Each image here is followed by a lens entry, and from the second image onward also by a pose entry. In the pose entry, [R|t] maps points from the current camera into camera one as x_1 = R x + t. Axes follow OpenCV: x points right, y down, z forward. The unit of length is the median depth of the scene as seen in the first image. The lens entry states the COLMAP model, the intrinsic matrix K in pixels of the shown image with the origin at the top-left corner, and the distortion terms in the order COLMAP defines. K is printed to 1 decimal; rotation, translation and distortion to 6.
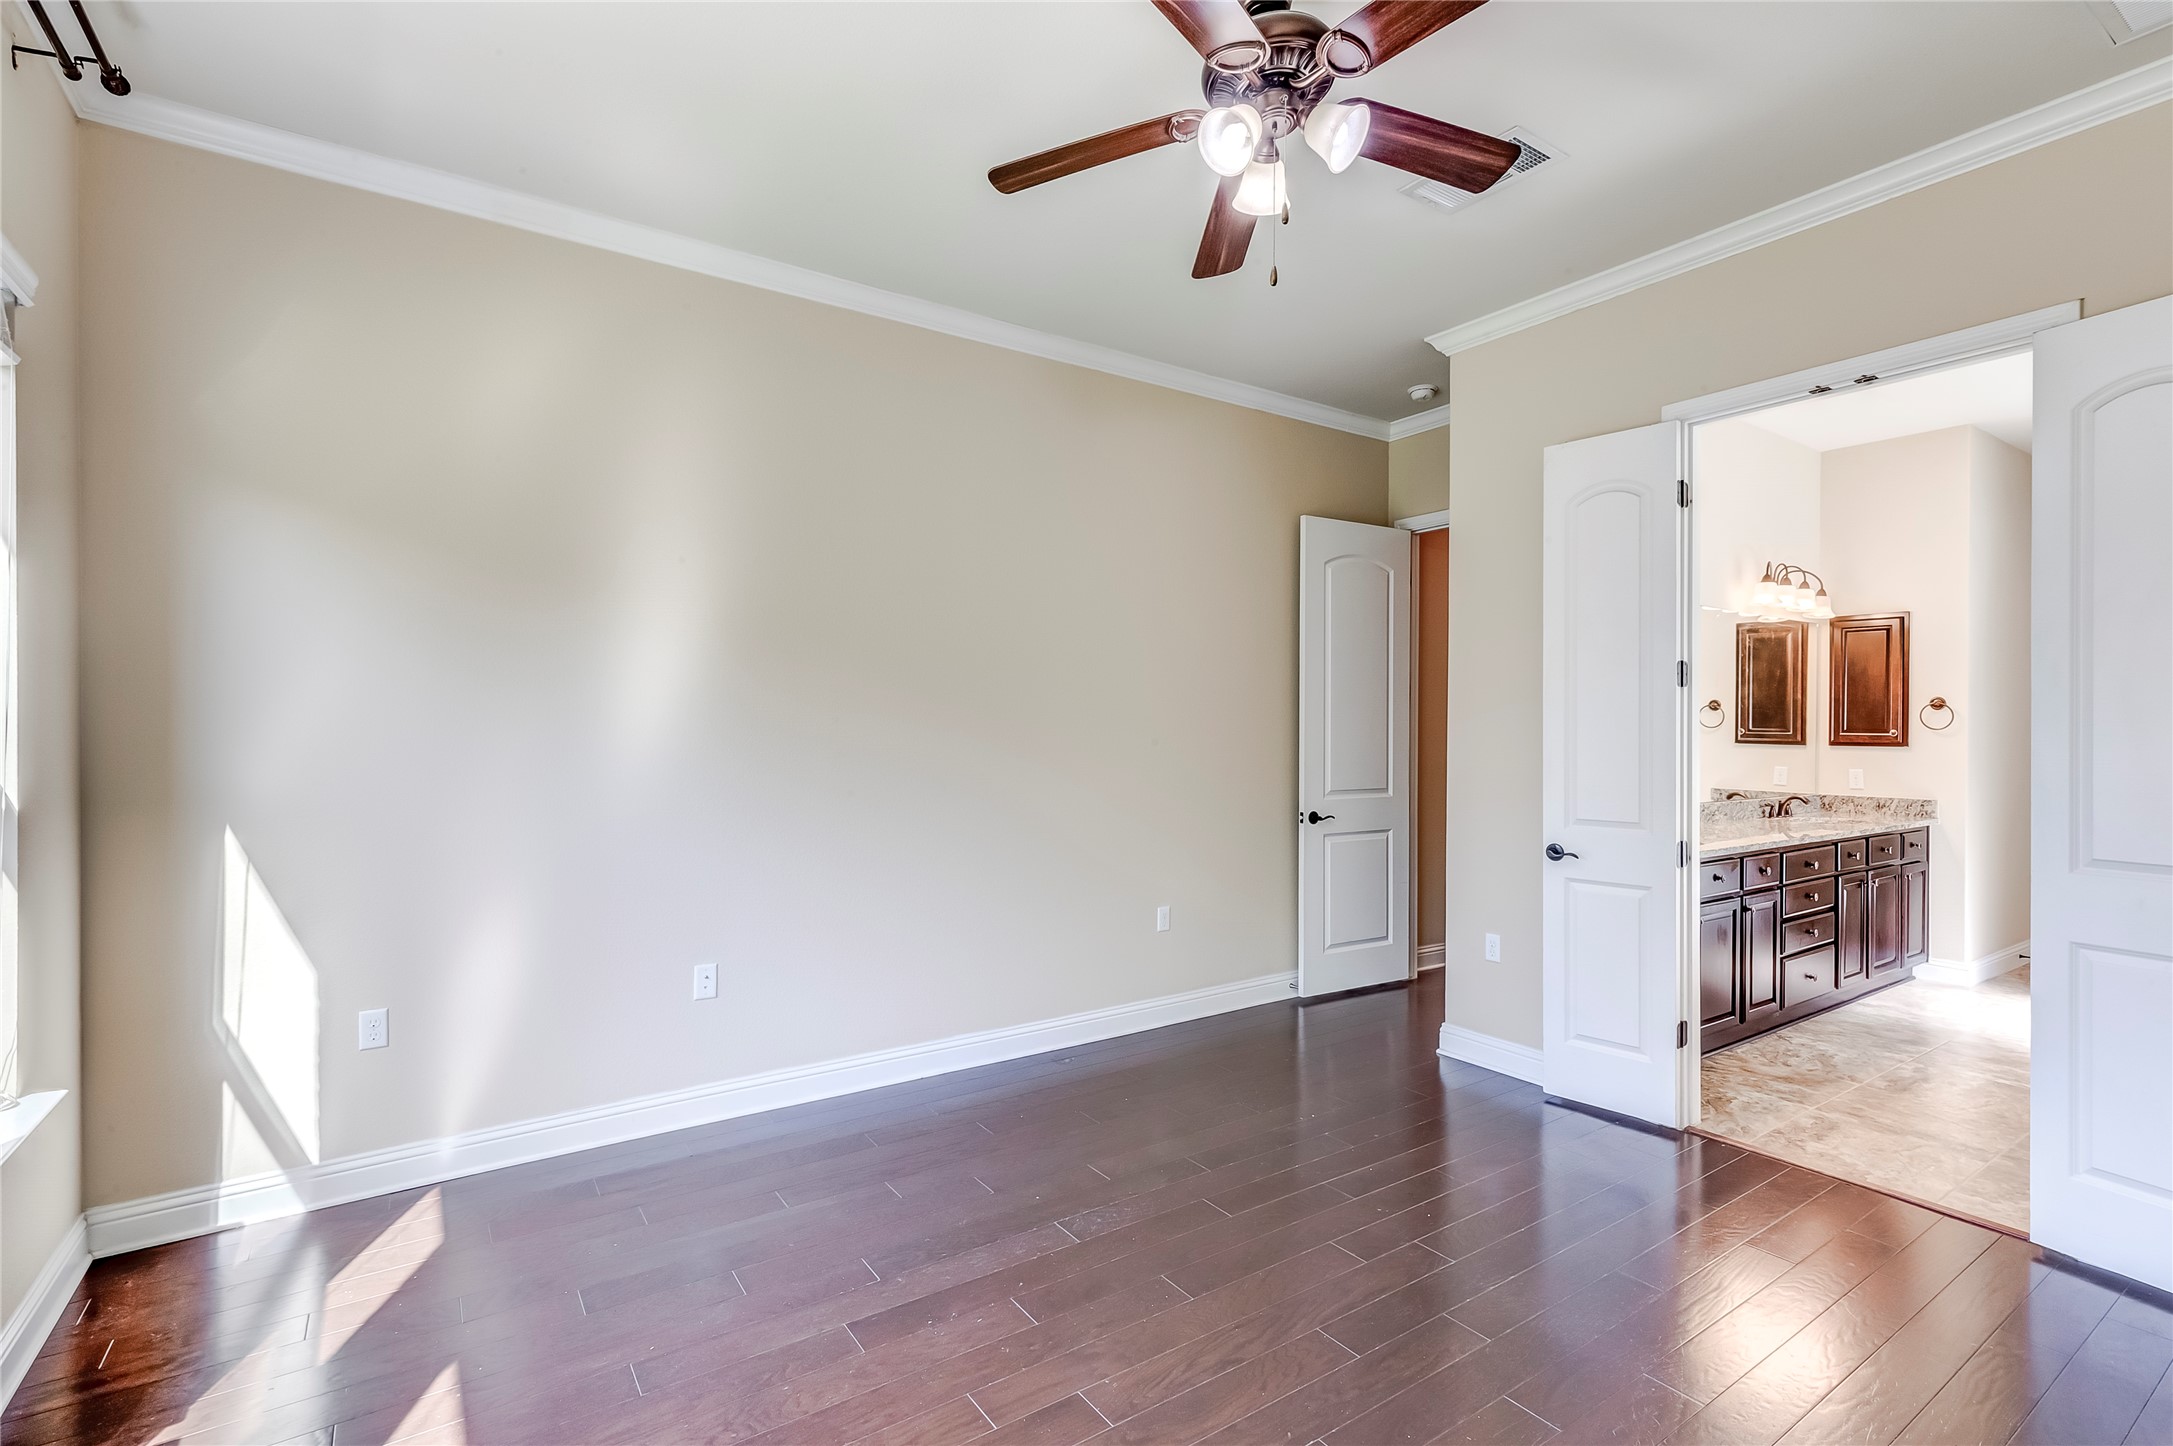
lens RADIAL K [[991.6, 0, 1095.3], [0, 991.6, 731.1], [0, 0, 1]] dist [0.004178, -0.000136]
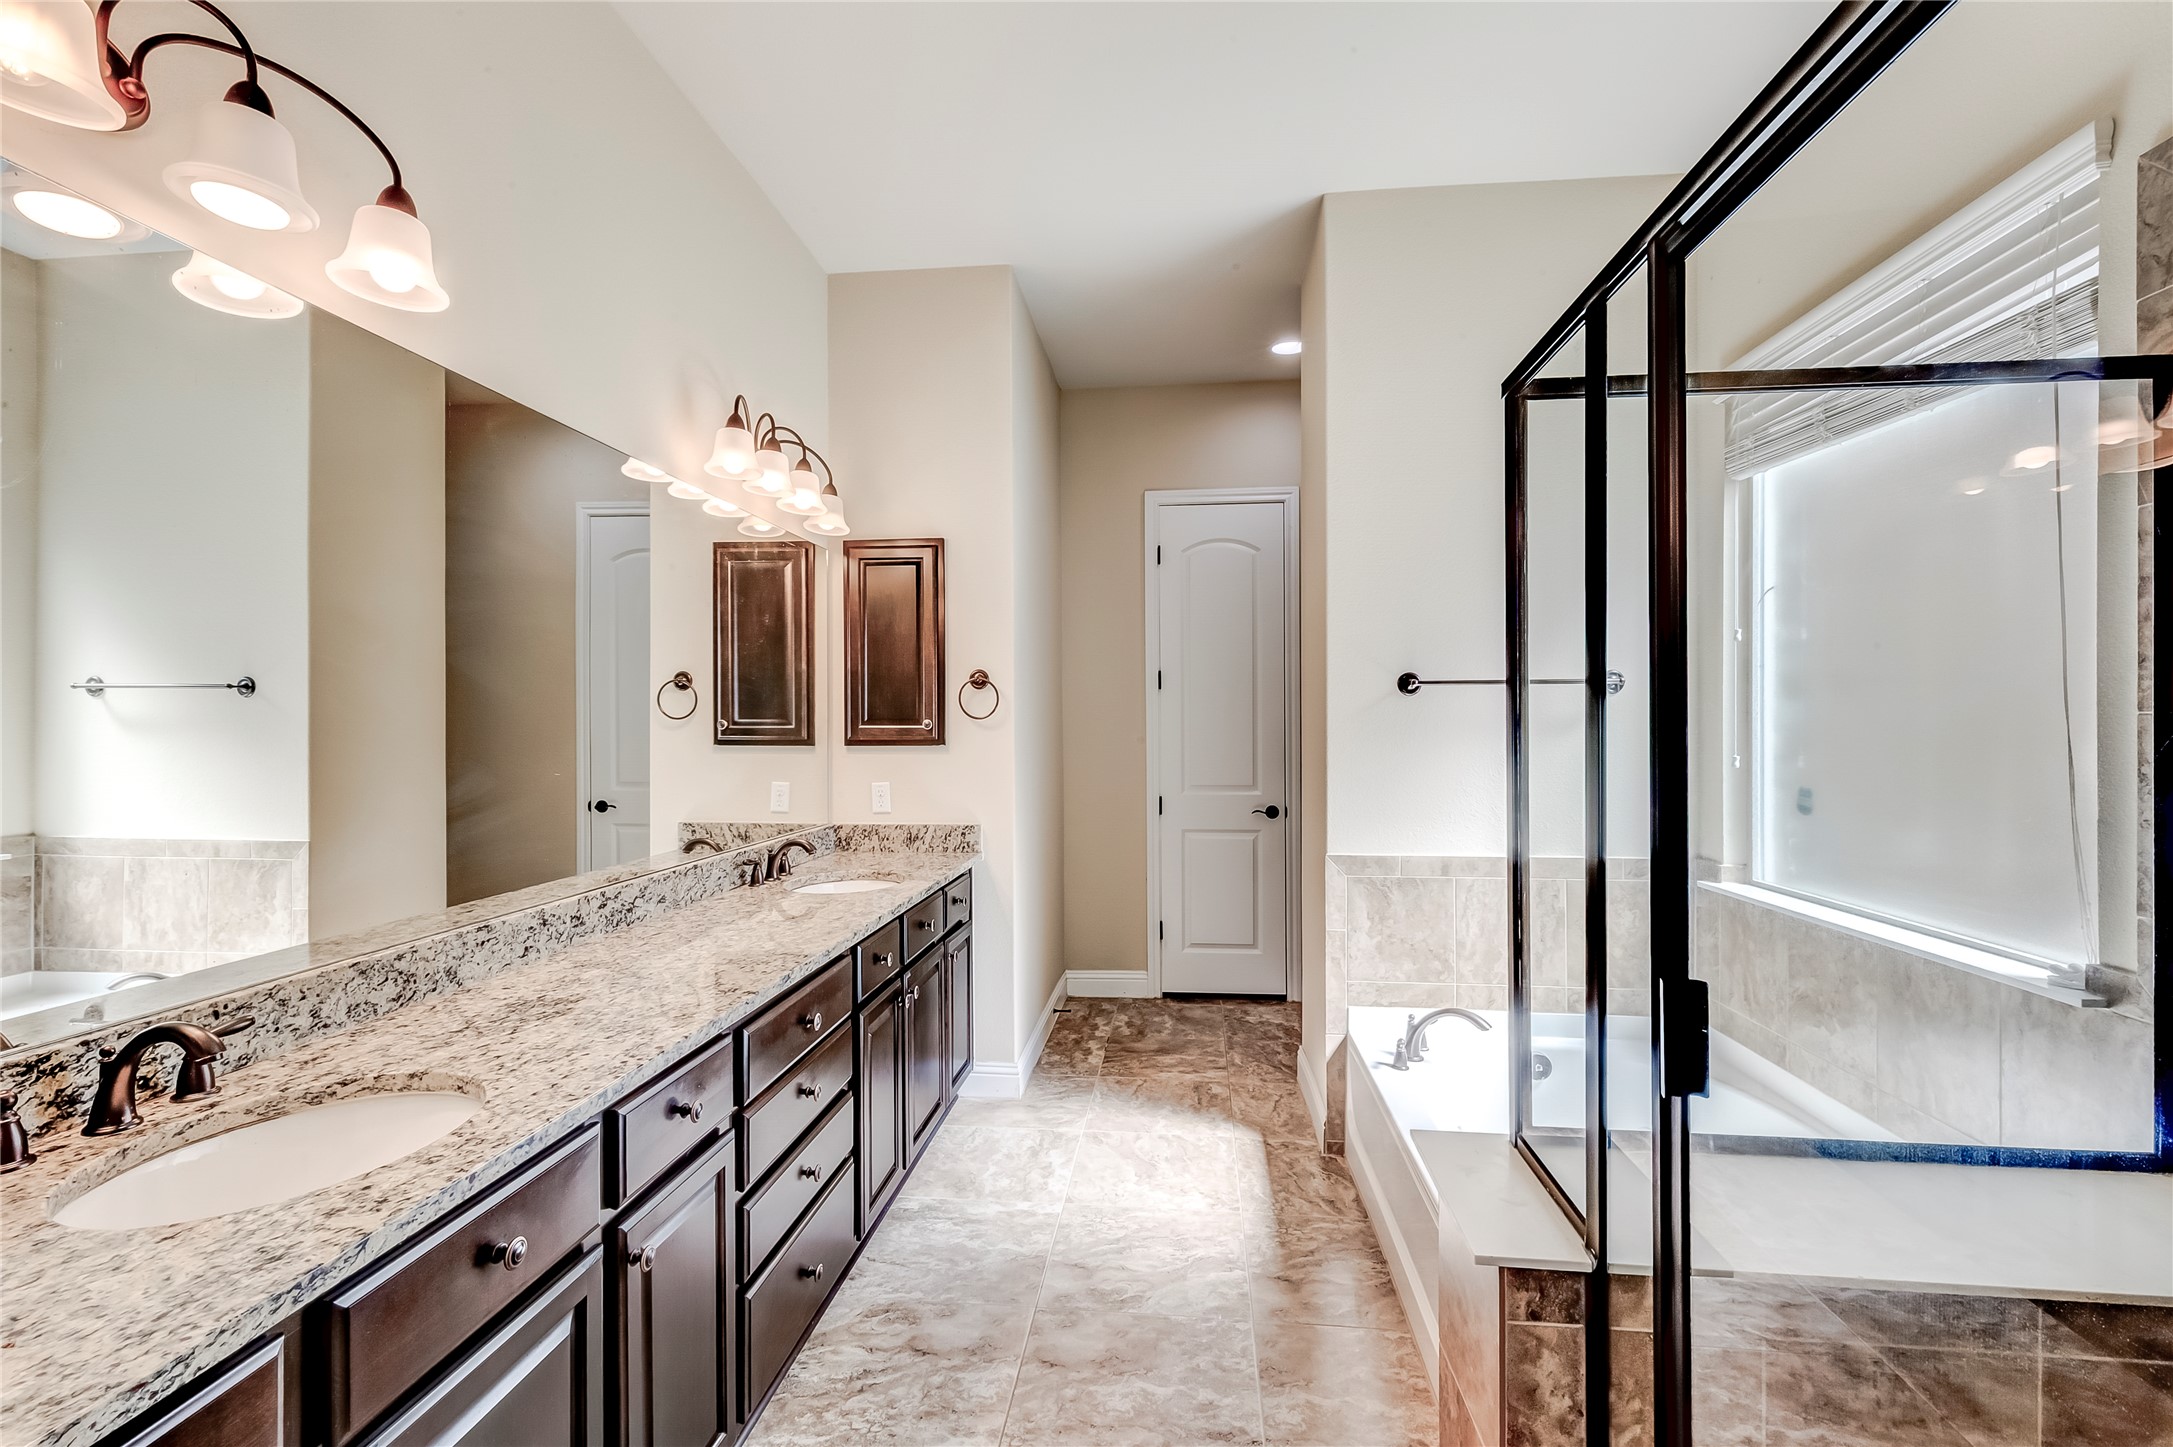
lens RADIAL K [[991.6, 0, 1092.2], [0, 991.6, 727.7], [0, 0, 1]] dist [0.004178, -0.000136]
pose [[0.644200, -0.010977, 0.764778, 0.375903], [0.011214, 0.999925, 0.004906, 0.001874], [-0.764775, 0.005416, 0.644275, 0.498378]]
